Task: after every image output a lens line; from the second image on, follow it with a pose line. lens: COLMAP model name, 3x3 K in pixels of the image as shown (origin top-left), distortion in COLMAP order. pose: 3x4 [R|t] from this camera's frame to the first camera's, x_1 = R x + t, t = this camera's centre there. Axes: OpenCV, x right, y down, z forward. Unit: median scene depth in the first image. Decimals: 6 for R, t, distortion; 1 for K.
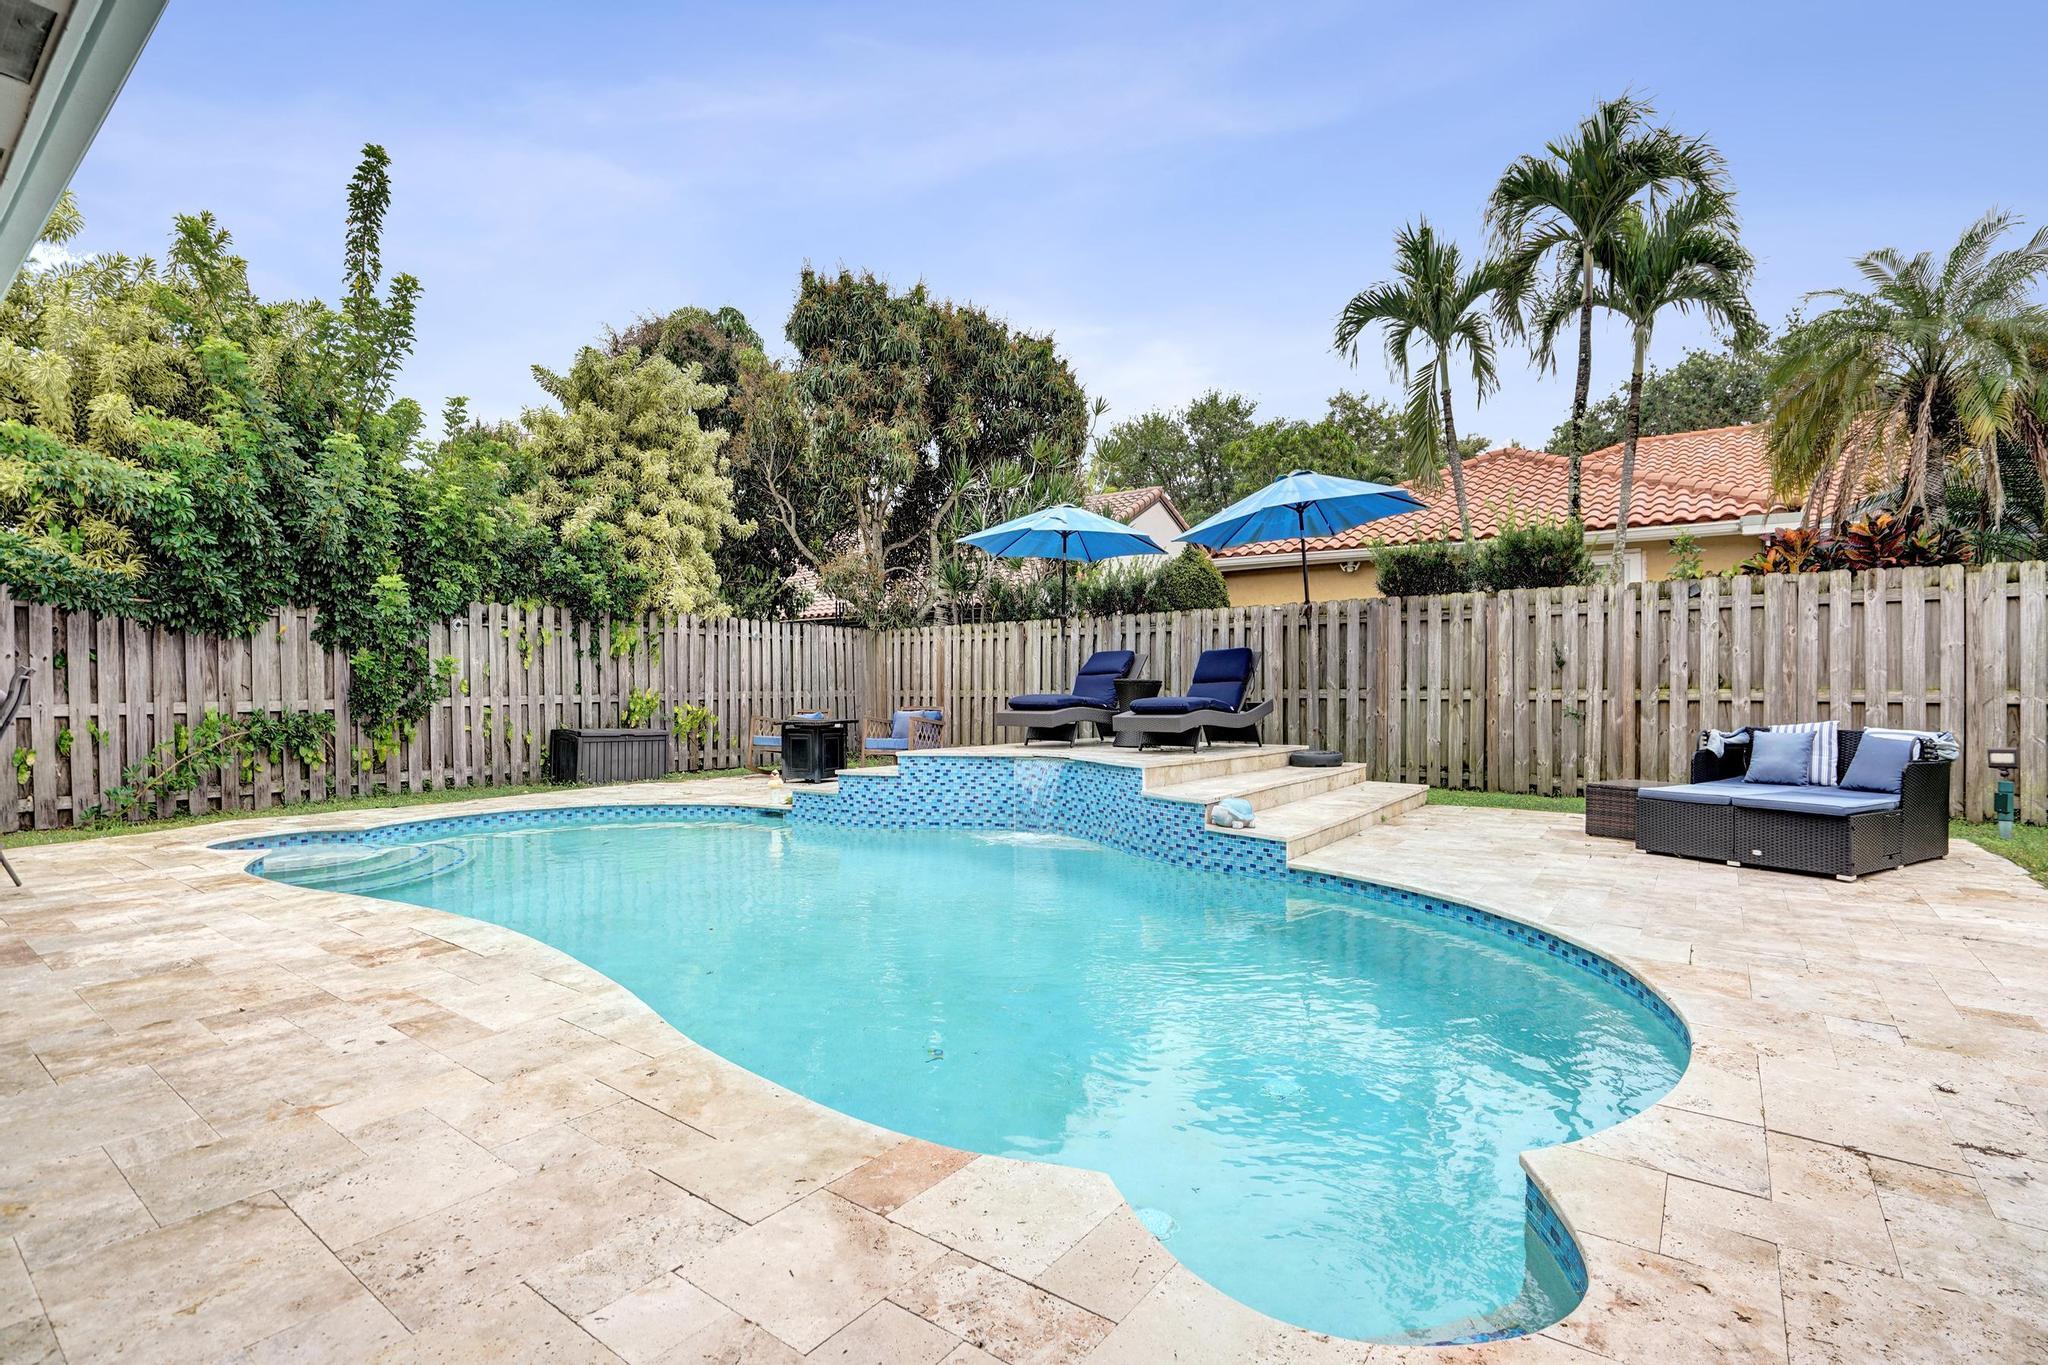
lens RADIAL K [[977.9, 0, 1030.8], [0, 977.9, 687.8], [0, 0, 1]] dist [-0.048870, 0.001108]
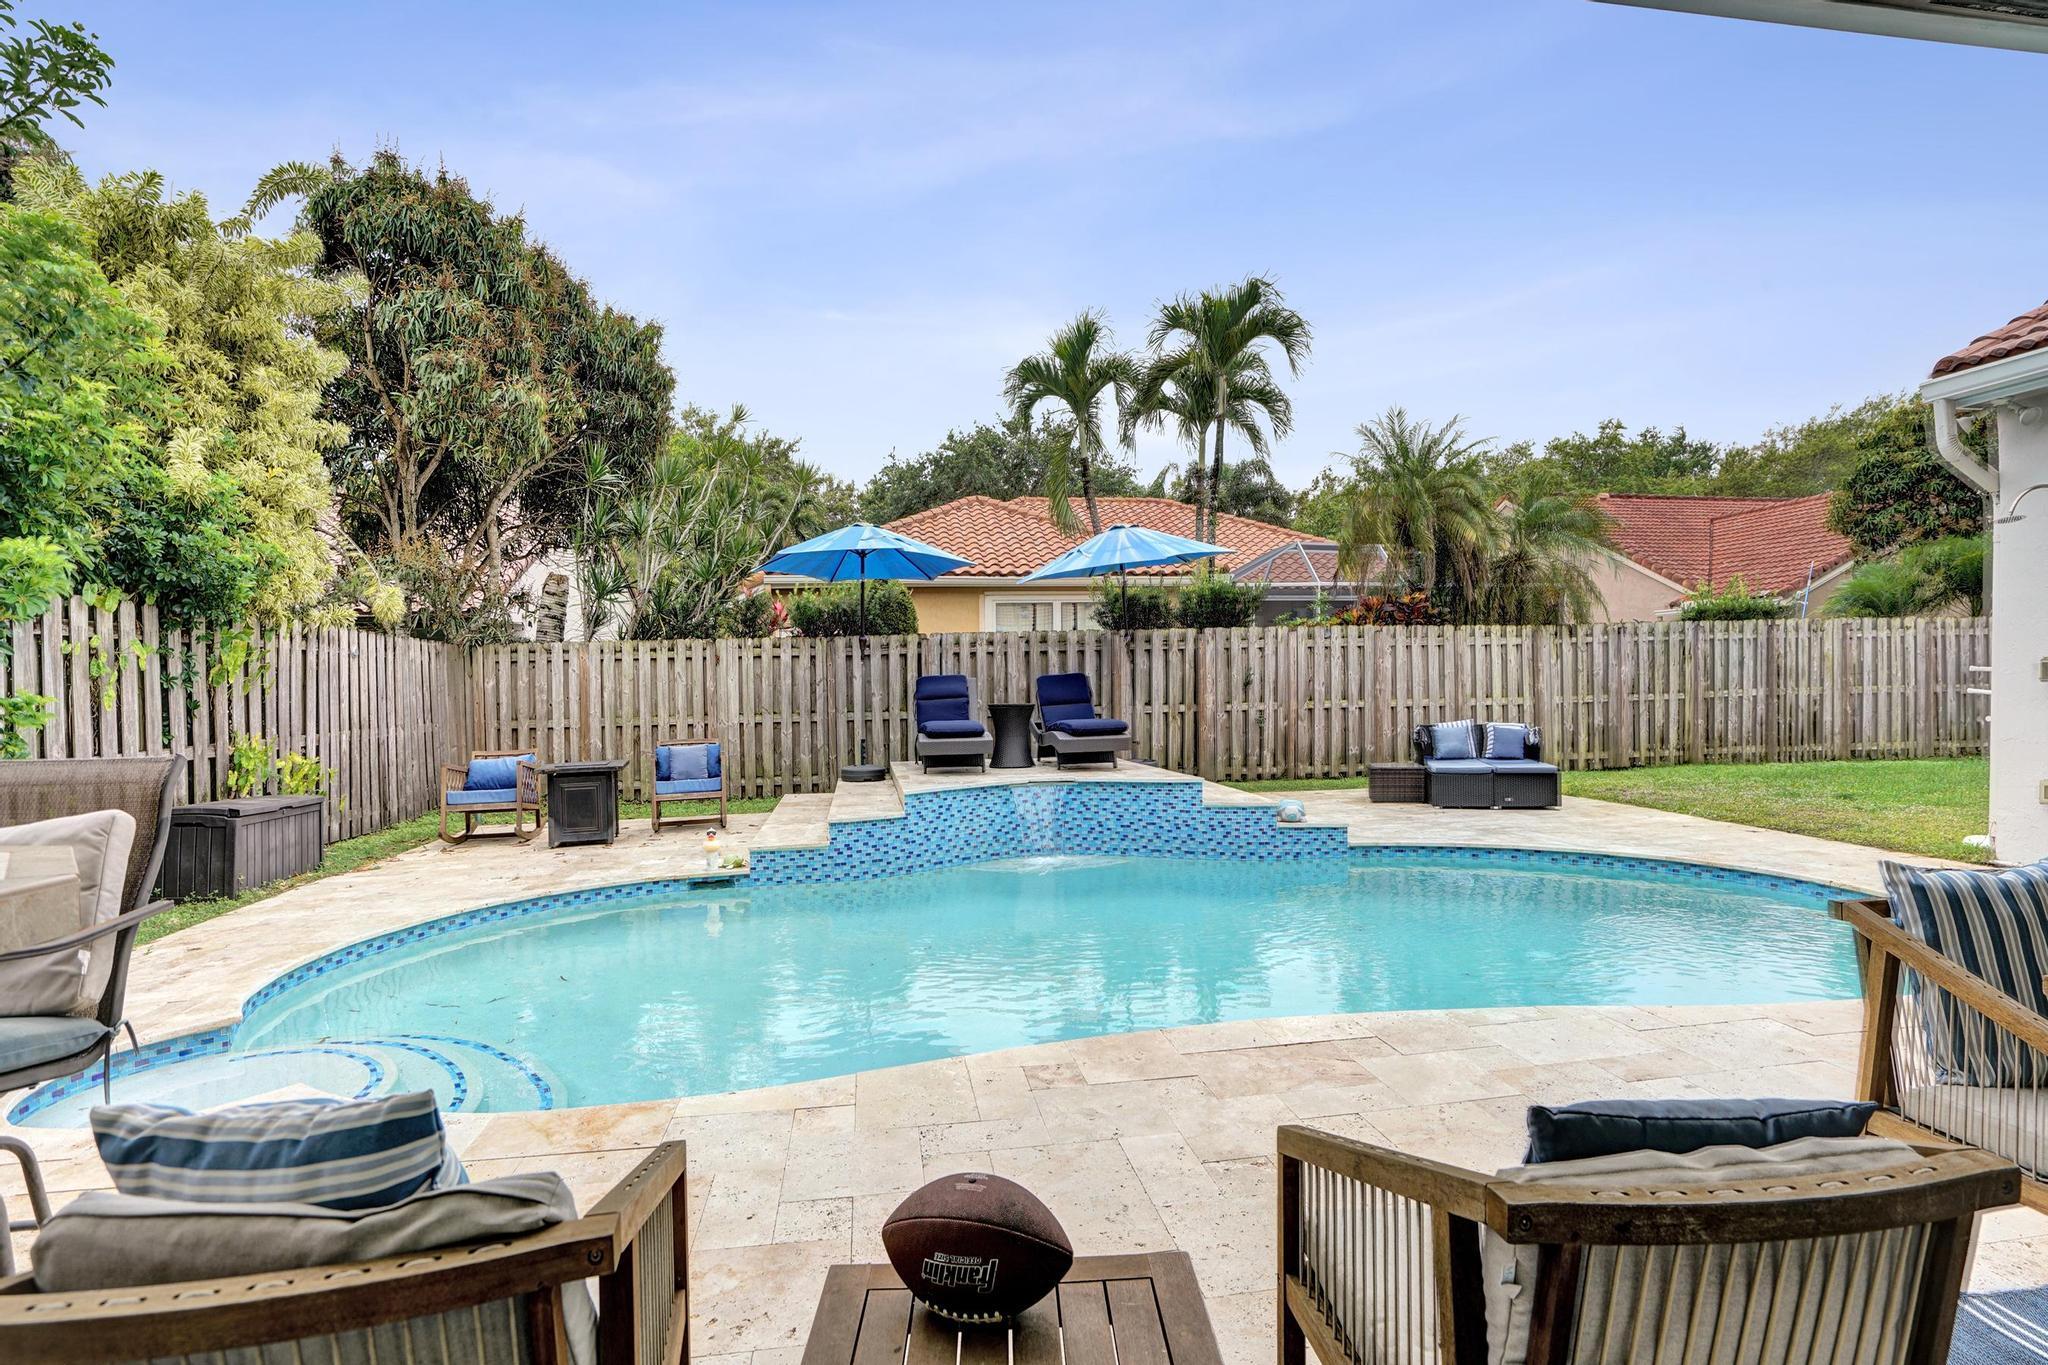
lens RADIAL K [[958.4, 0, 1030.4], [0, 958.4, 707.6], [0, 0, 1]] dist [-0.051618, 0.000148]
pose [[0.703901, -0.028780, 0.709715, -0.510858], [0.020291, 0.999586, 0.020410, -0.020457], [-0.710008, 0.000034, 0.704194, 0.214170]]
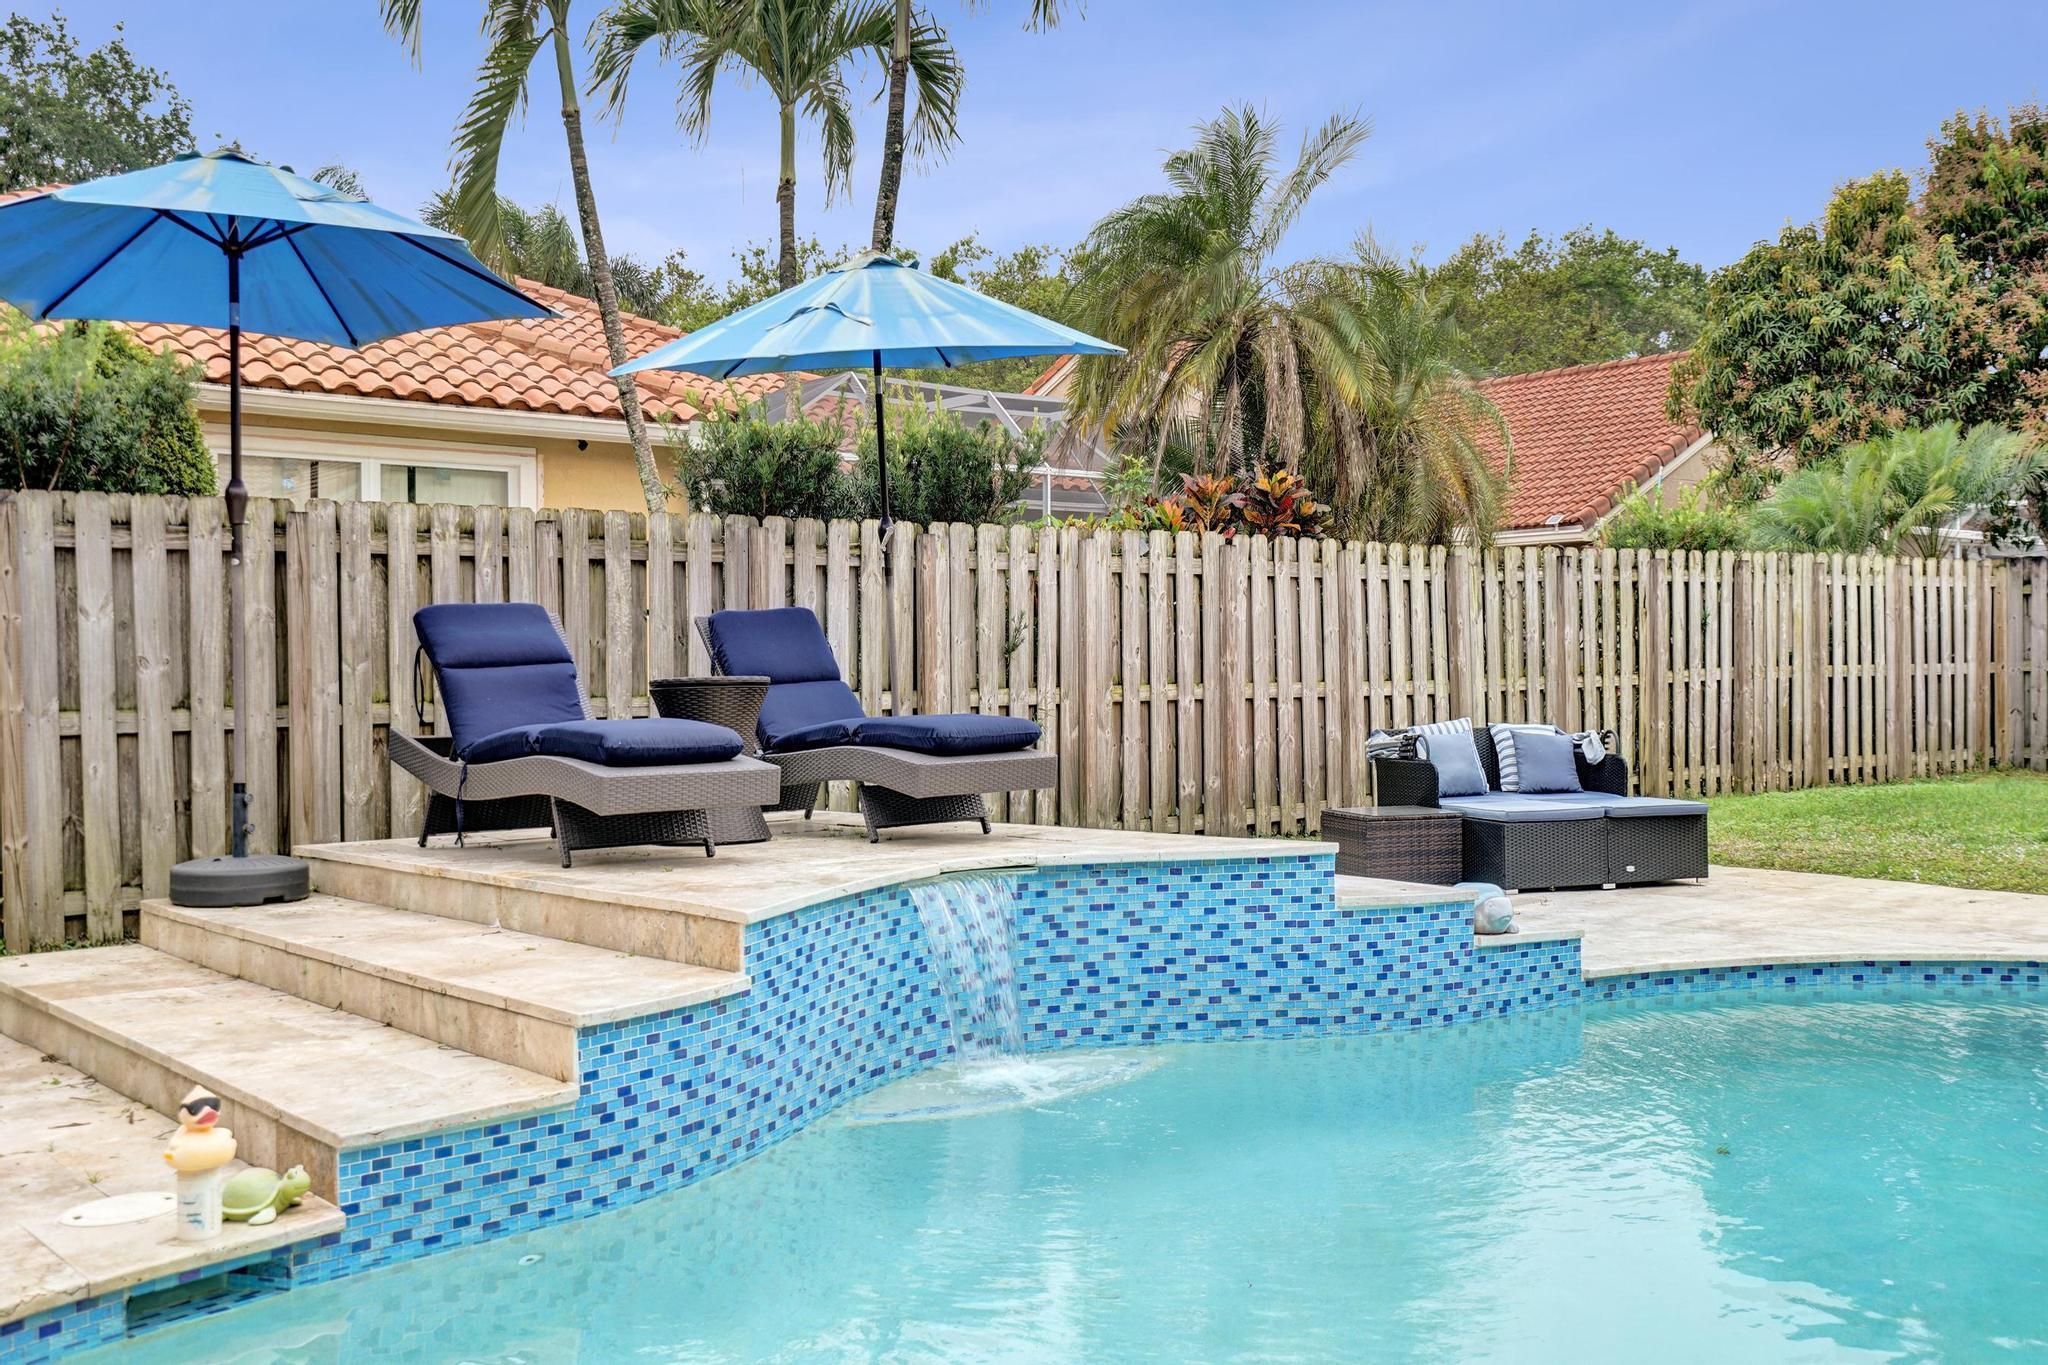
lens RADIAL K [[1883.9, 0, 1023.2], [0, 1883.9, 709.4], [0, 0, 1]] dist [0.062037, 0.015385]
pose [[0.230979, -0.022877, 0.972690, -0.524451], [0.016152, 0.999676, 0.019676, -0.007419], [-0.972825, 0.011166, 0.231274, 0.573006]]
